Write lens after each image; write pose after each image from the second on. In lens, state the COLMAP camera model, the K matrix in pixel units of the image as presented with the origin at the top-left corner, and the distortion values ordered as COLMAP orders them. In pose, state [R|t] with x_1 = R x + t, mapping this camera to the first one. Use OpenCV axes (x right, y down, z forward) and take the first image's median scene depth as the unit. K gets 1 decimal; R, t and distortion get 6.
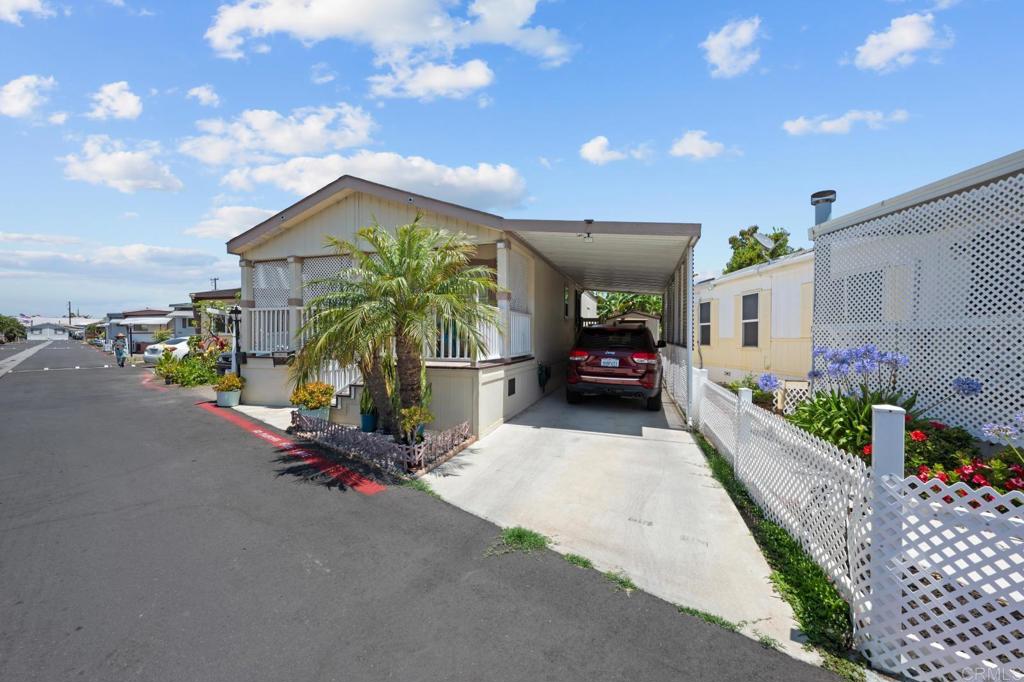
lens RADIAL K [[411.5, 0, 510.9], [0, 411.5, 337.5], [0, 0, 1]] dist [-0.000847, 0.000157]
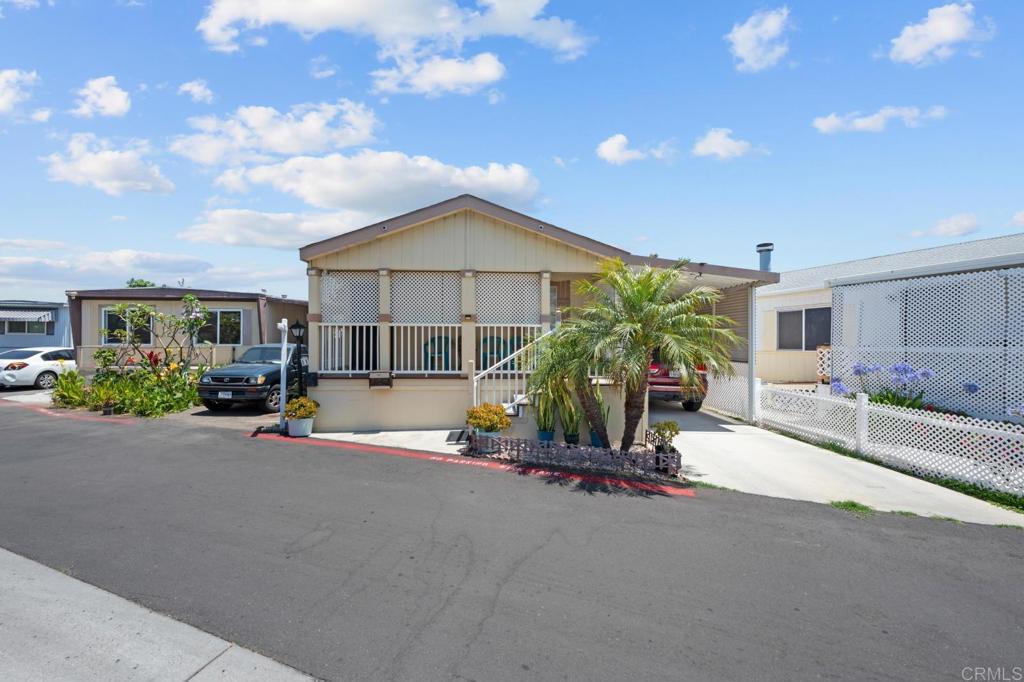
lens RADIAL K [[411.5, 0, 512.2], [0, 411.5, 338.7], [0, 0, 1]] dist [-0.000847, 0.000157]
pose [[0.934896, 0.002761, 0.354912, -0.770749], [-0.001046, 0.999987, -0.005025, -0.045787], [-0.354921, 0.004326, 0.934886, 0.033347]]
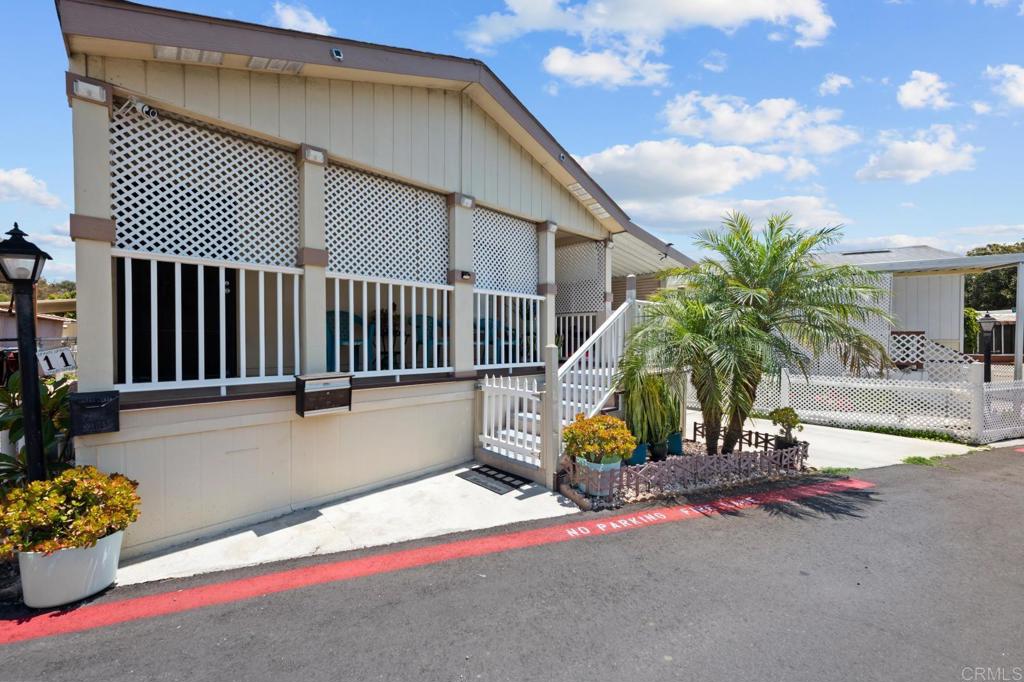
lens RADIAL K [[411.5, 0, 513.3], [0, 411.5, 344.1], [0, 0, 1]] dist [-0.000847, 0.000157]
pose [[0.460742, -0.008860, 0.887490, -1.060327], [-0.000927, 0.999945, 0.010464, -0.003344], [-0.887533, -0.005643, 0.460709, 0.814697]]
